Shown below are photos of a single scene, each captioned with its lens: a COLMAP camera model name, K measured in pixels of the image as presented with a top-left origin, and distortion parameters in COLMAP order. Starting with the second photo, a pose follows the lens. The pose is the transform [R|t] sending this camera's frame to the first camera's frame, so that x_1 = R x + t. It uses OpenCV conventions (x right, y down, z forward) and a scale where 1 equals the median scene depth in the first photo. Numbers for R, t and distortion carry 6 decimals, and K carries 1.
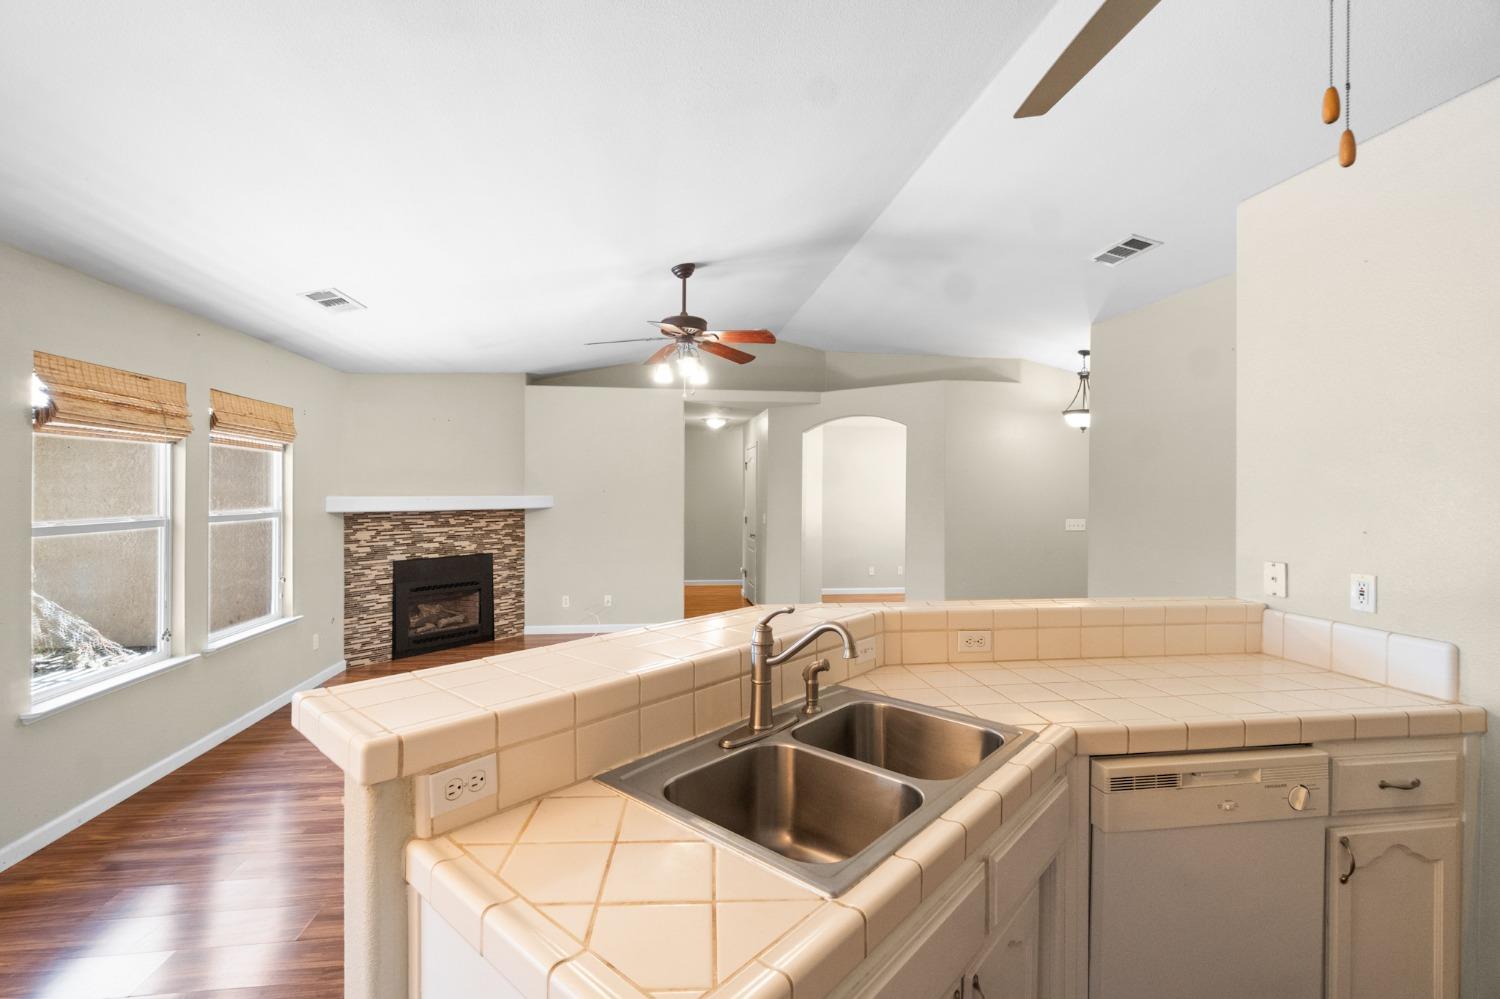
lens RADIAL K [[663.3, 0, 733.0], [0, 663.3, 497.9], [0, 0, 1]] dist [-0.005276, 0.001416]
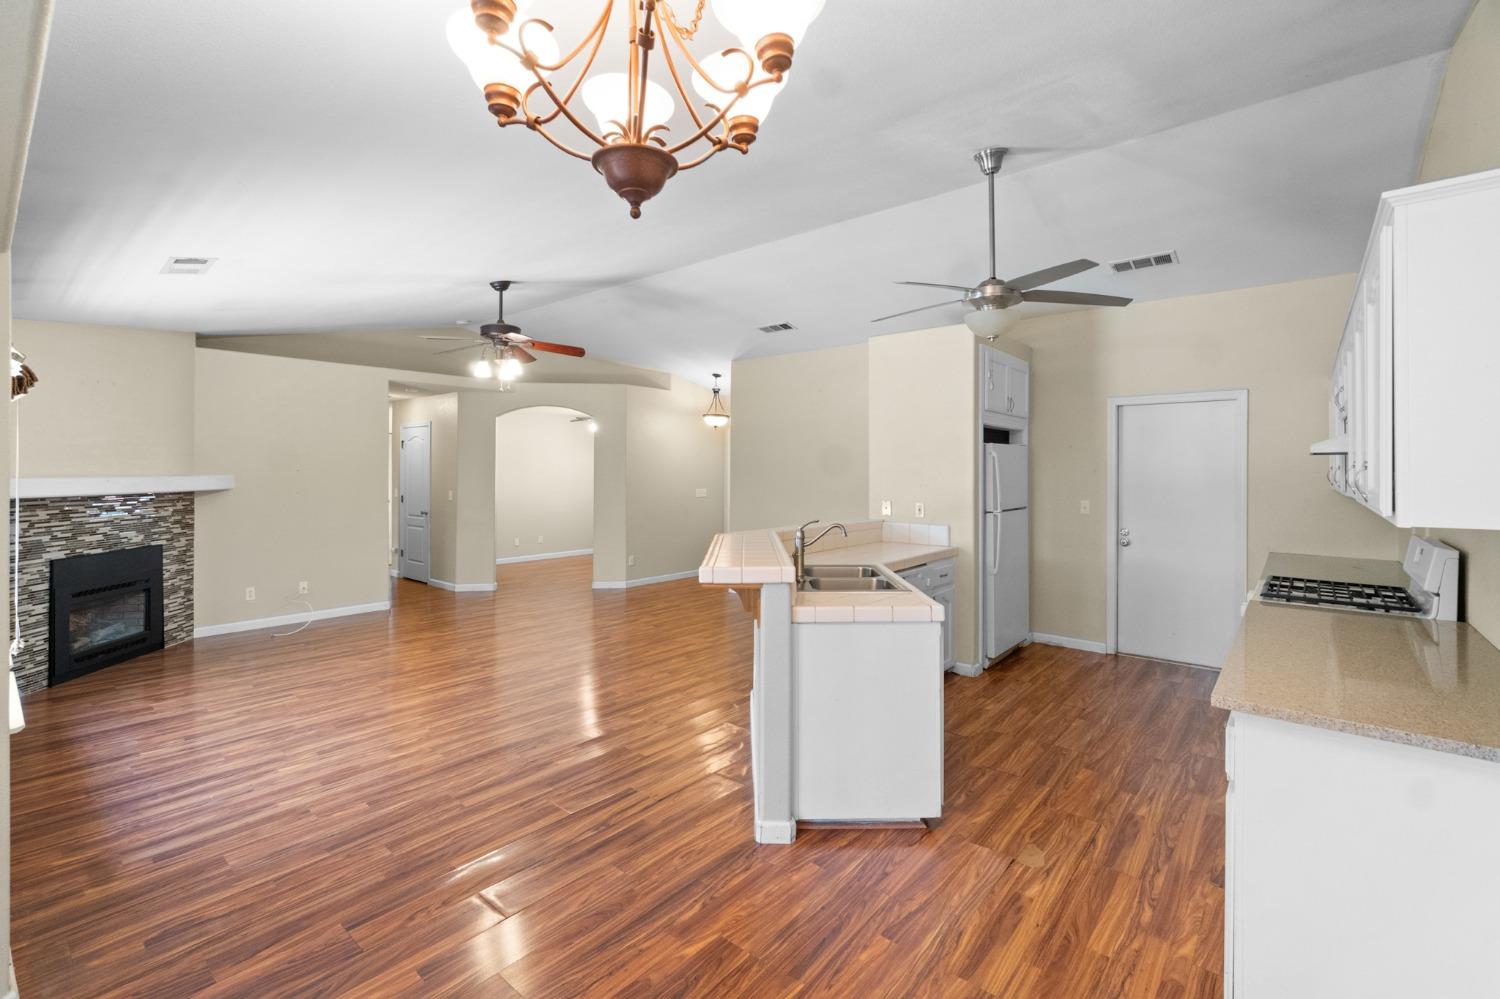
lens RADIAL K [[663.3, 0, 744.4], [0, 663.3, 469.6], [0, 0, 1]] dist [-0.005276, 0.001416]
pose [[0.737355, -0.003482, 0.675497, -0.432589], [0.010030, 0.999933, -0.005794, 0.000362], [-0.675431, 0.011048, 0.737340, -0.135855]]
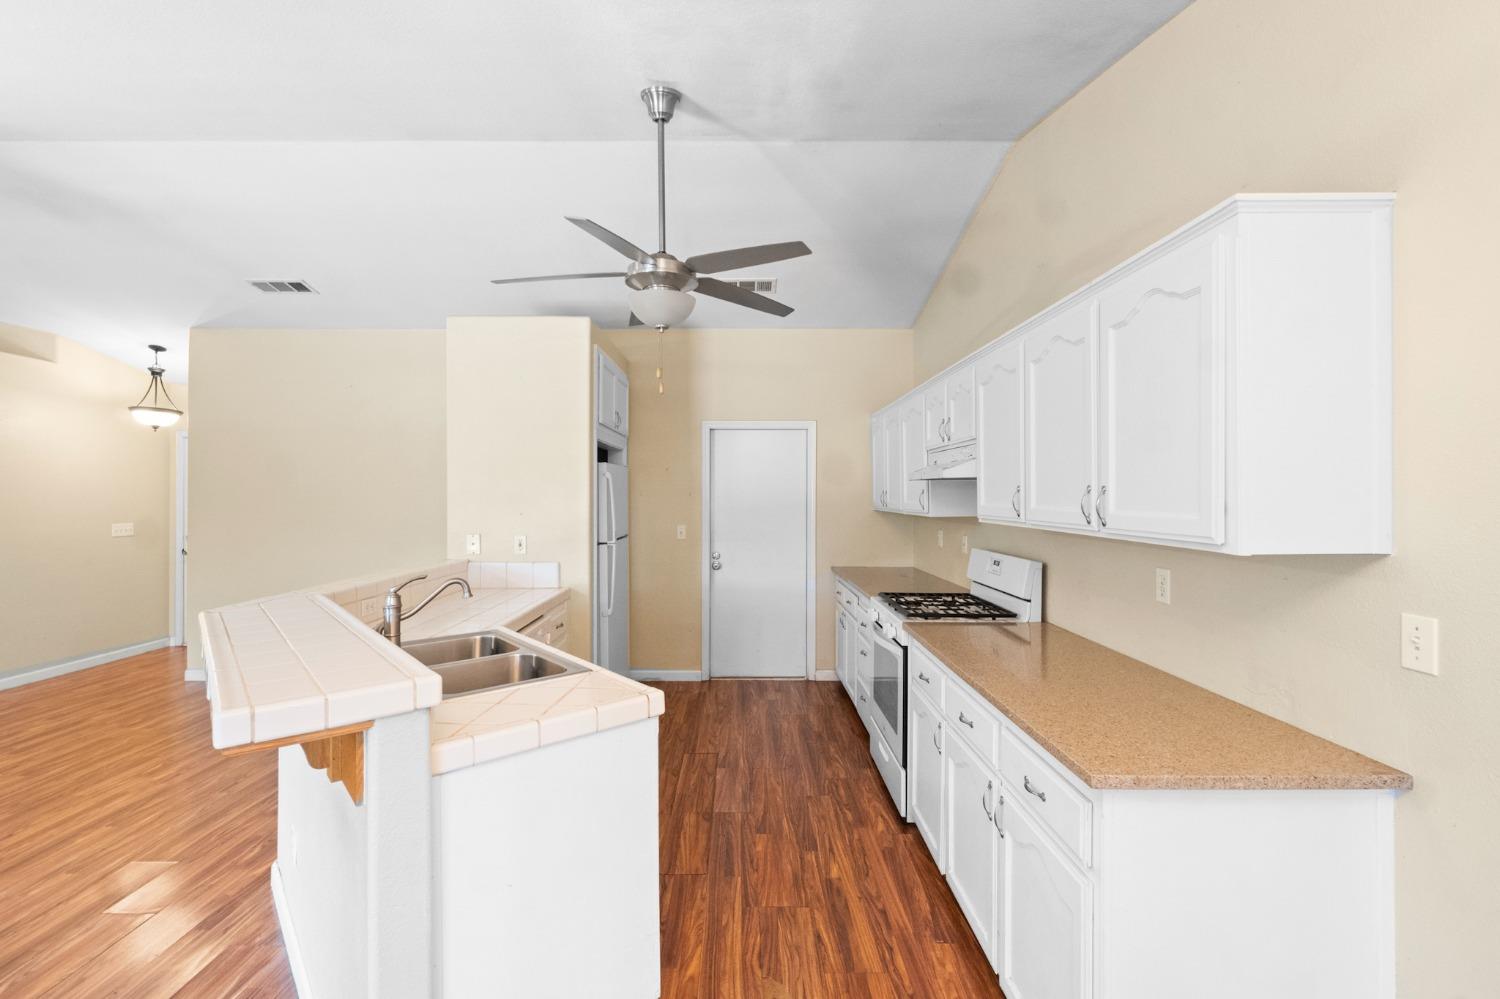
lens RADIAL K [[663.3, 0, 748.4], [0, 663.3, 493.9], [0, 0, 1]] dist [-0.005276, 0.001416]
pose [[0.117520, -0.004988, 0.993058, -0.328928], [0.011960, 0.999922, 0.003608, -0.001672], [-0.992999, 0.011453, 0.117570, 0.035430]]
